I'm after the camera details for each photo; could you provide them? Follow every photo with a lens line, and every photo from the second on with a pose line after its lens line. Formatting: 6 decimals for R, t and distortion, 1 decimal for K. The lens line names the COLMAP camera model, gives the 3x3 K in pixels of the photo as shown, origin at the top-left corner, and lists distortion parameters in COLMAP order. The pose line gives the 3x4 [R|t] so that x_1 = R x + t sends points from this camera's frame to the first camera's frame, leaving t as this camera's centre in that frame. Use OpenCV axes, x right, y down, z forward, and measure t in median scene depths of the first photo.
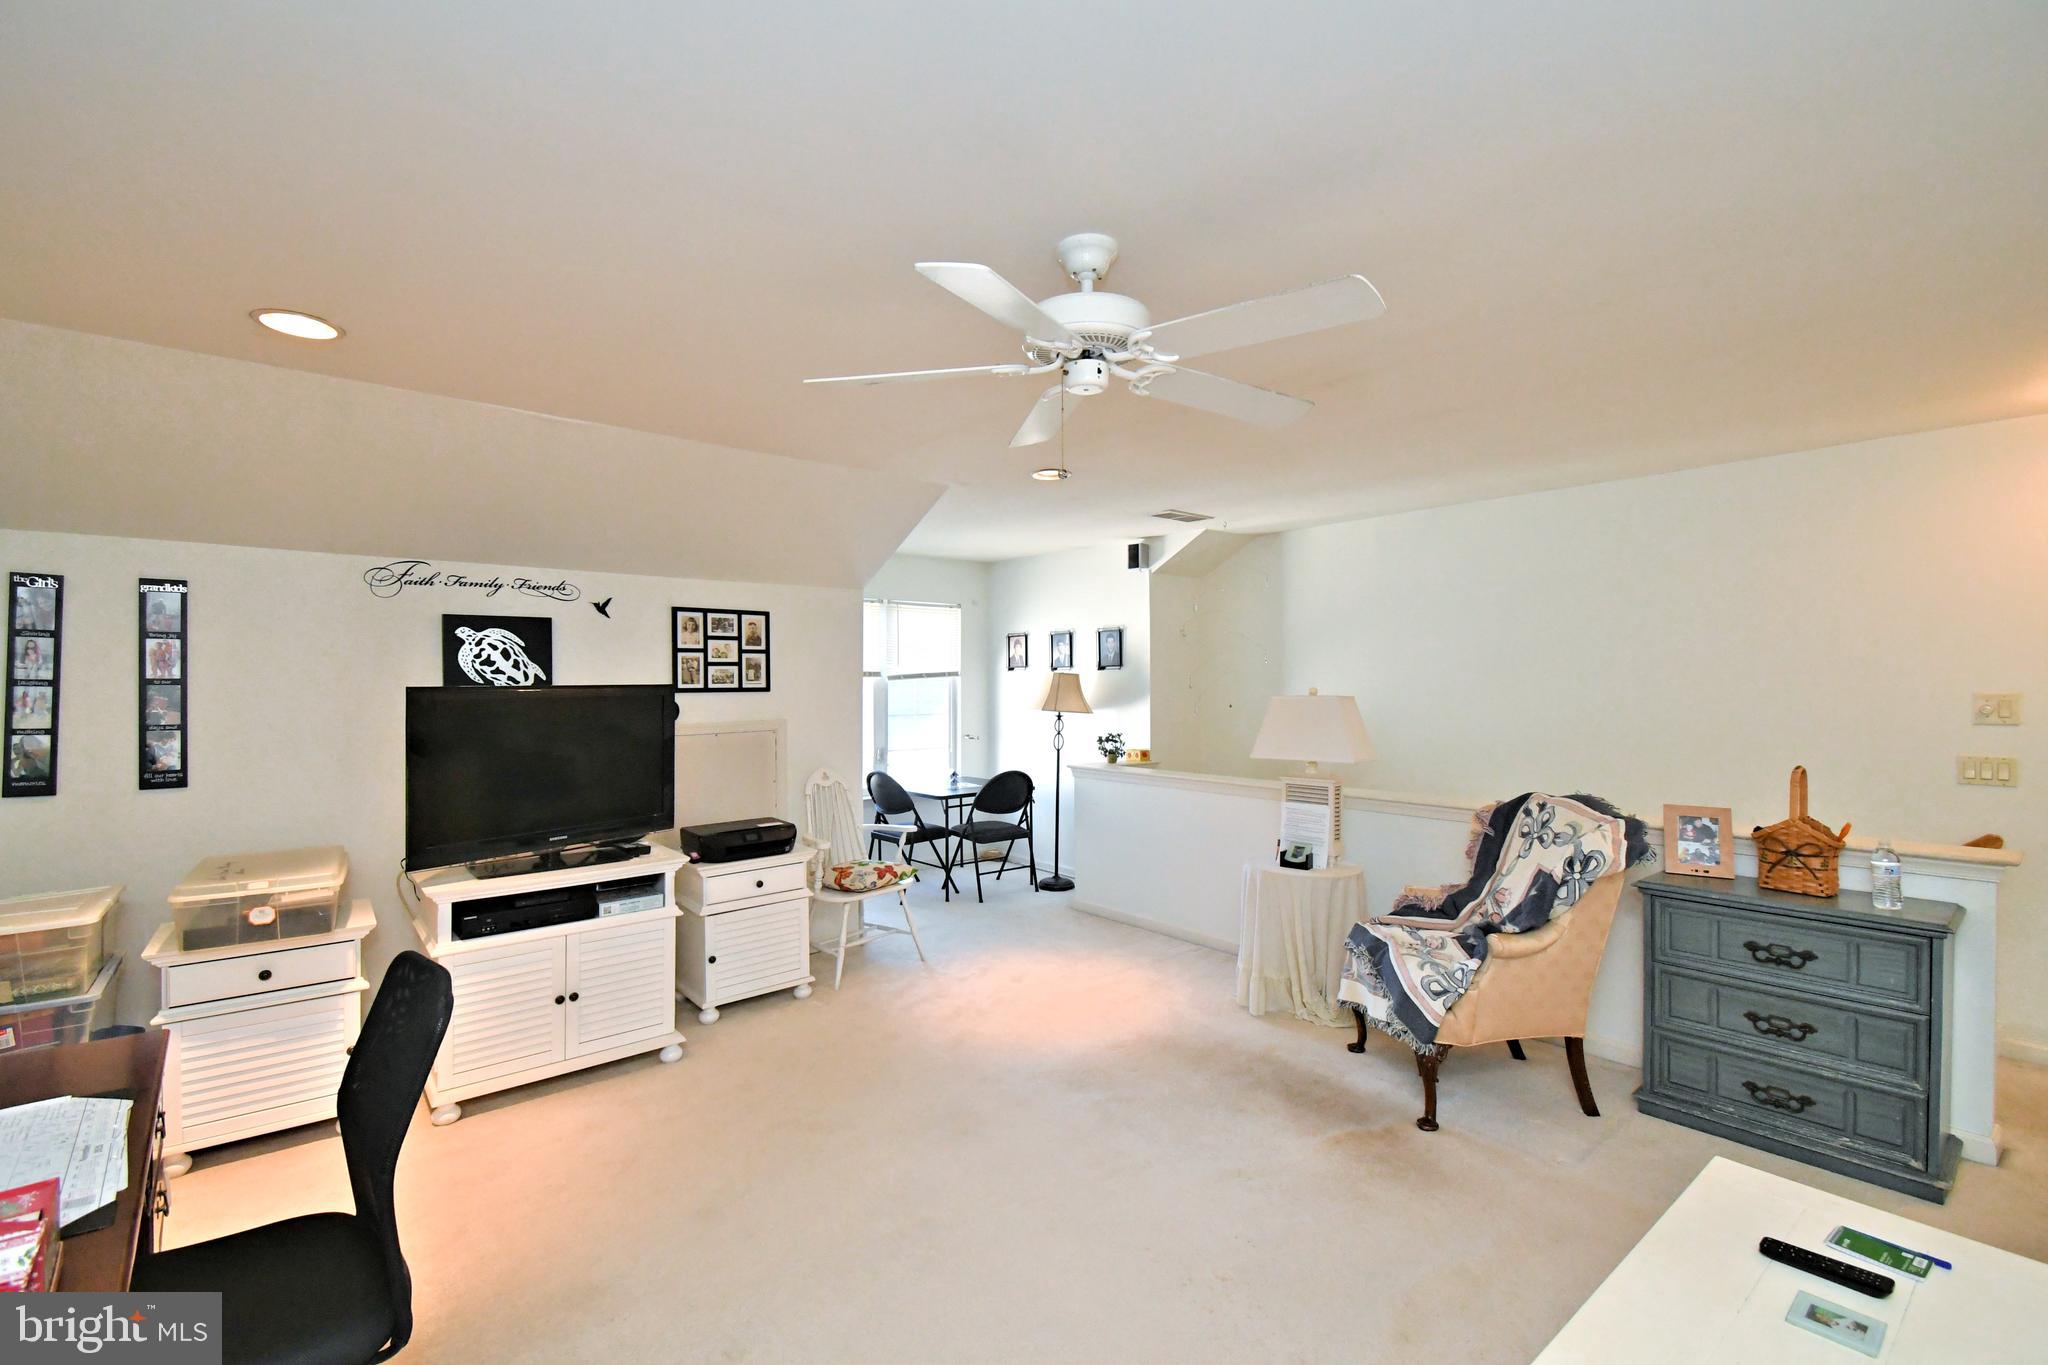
lens RADIAL K [[885.3, 0, 1019.9], [0, 885.3, 685.6], [0, 0, 1]] dist [0.023370, -0.000941]
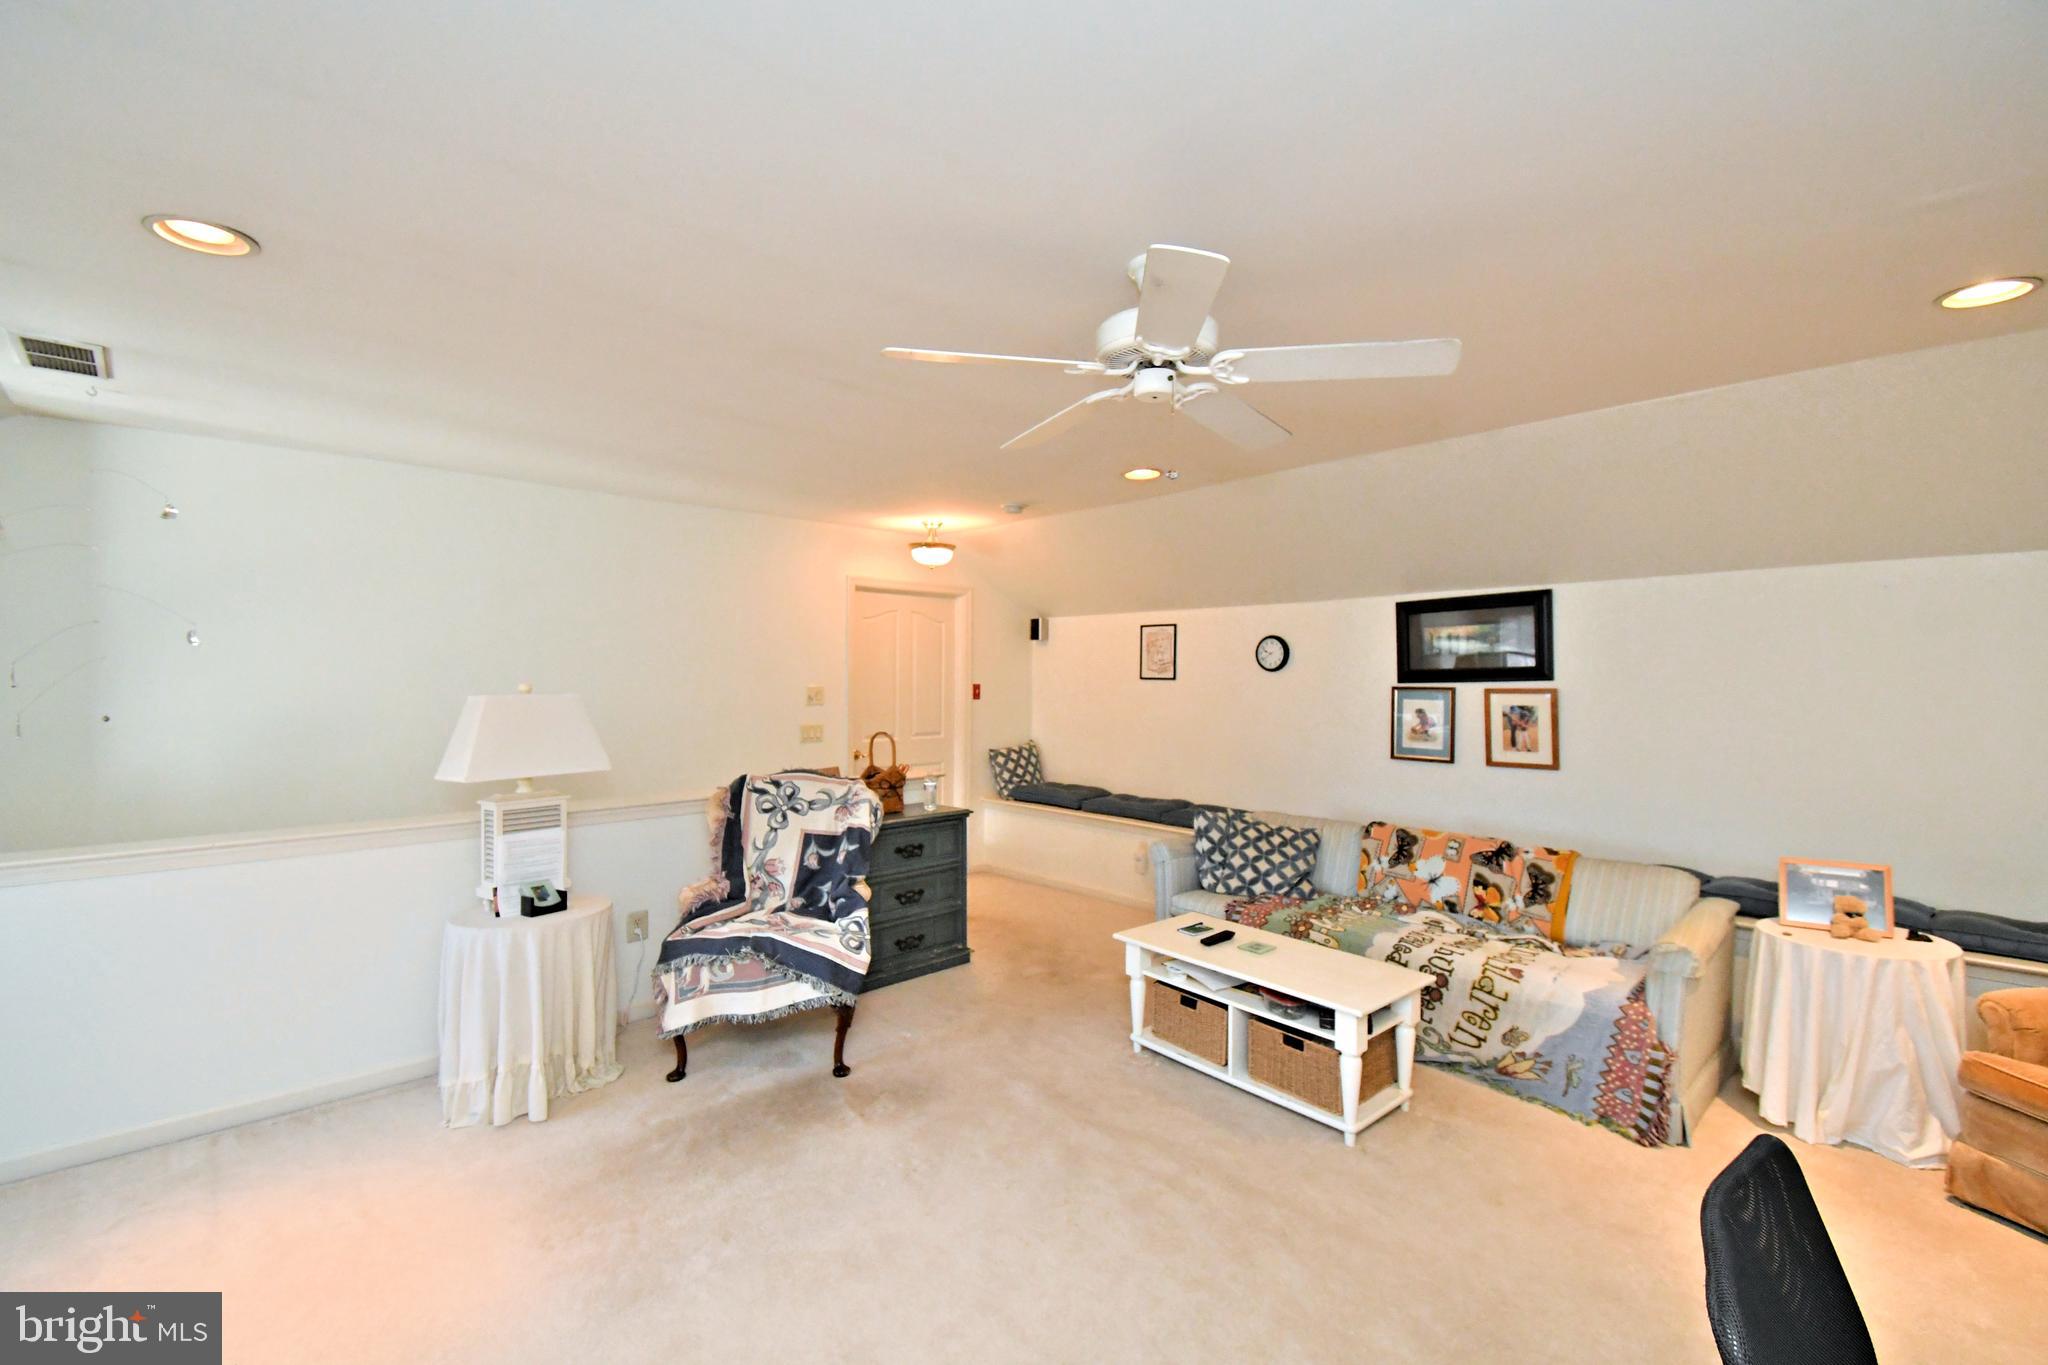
lens RADIAL K [[885.3, 0, 1020.2], [0, 885.3, 684.1], [0, 0, 1]] dist [0.023370, -0.000941]
pose [[-0.041732, -0.001726, 0.999127, -0.616317], [0.006196, 0.999979, 0.001986, 0.004894], [-0.999110, 0.006273, -0.041720, 0.759731]]
